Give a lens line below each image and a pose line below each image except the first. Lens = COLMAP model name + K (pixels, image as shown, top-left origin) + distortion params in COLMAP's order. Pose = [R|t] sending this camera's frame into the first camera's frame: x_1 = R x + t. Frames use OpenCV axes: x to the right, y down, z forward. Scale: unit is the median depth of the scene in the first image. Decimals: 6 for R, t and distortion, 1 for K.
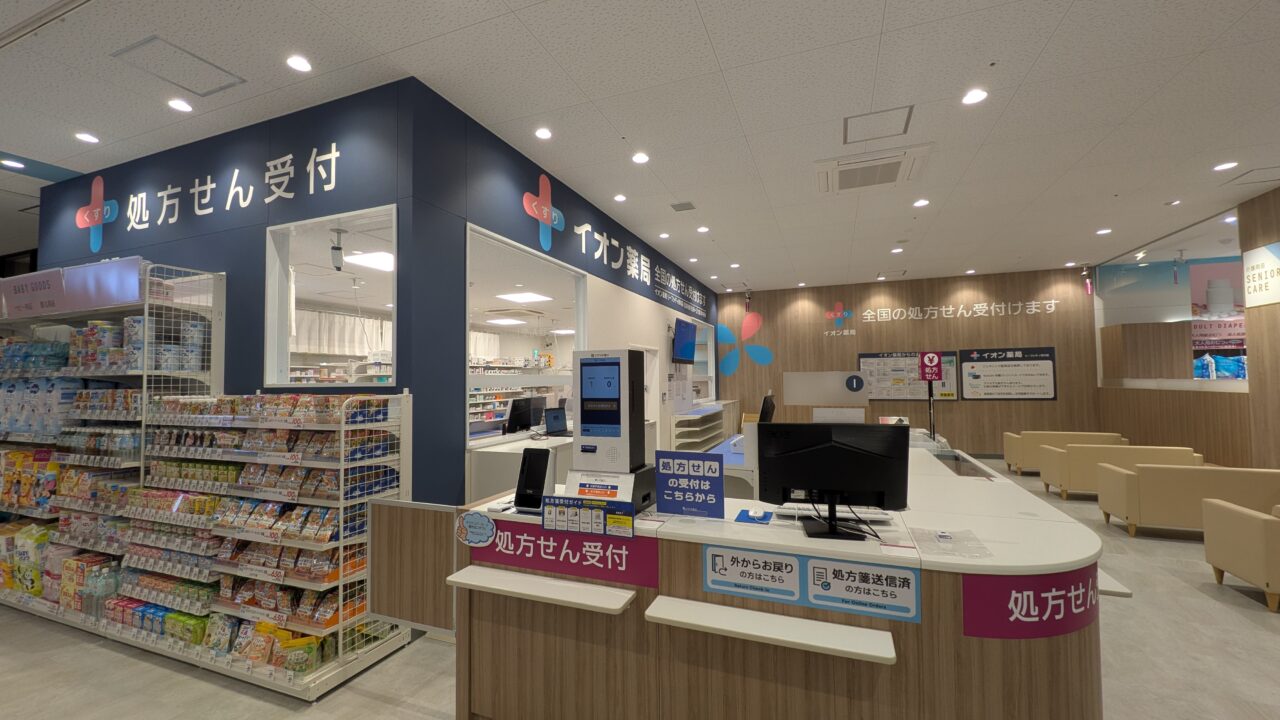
lens RADIAL K [[500.9, 0, 638.3], [0, 500.9, 360.2], [0, 0, 1]] dist [-0.000201, -0.000006]
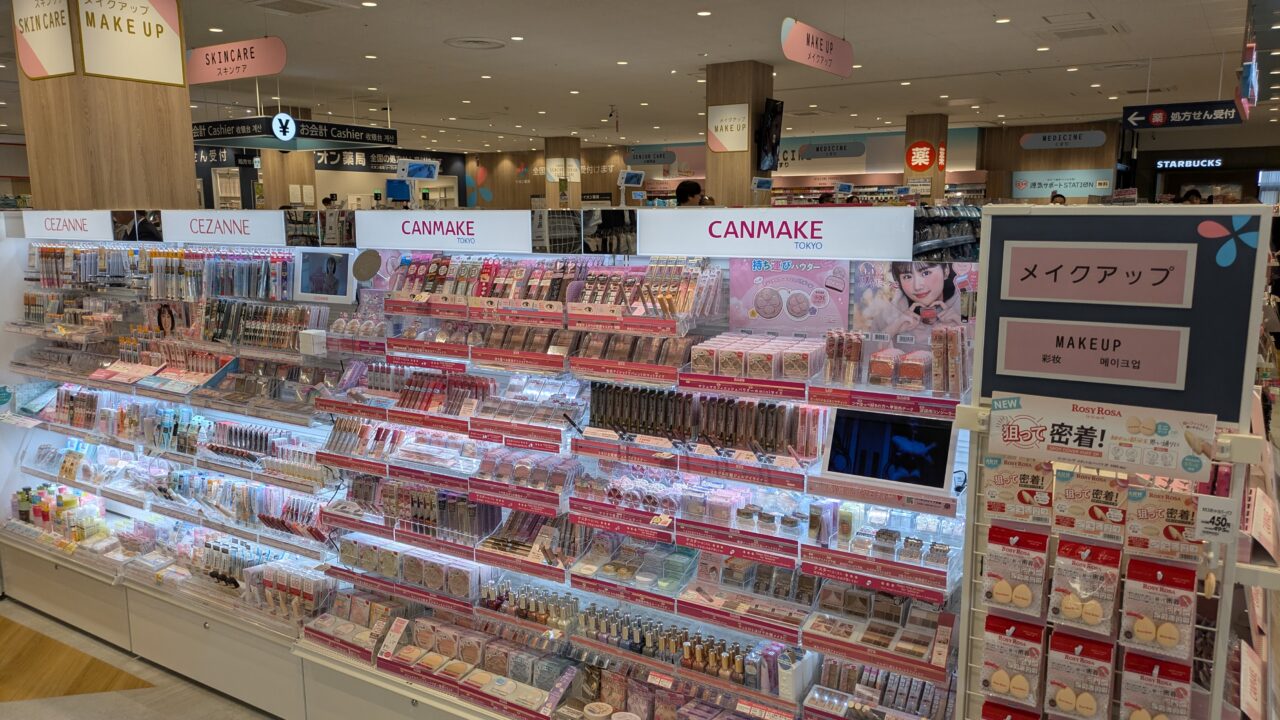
lens RADIAL K [[949.9, 0, 641.1], [0, 949.9, 361.1], [0, 0, 1]] dist [0.007101, 0.001431]
pose [[0.980135, 0.040342, -0.194185, 1.988844], [-0.002275, 0.981318, 0.192382, -0.109755], [0.198318, -0.188118, 0.961915, -2.829984]]
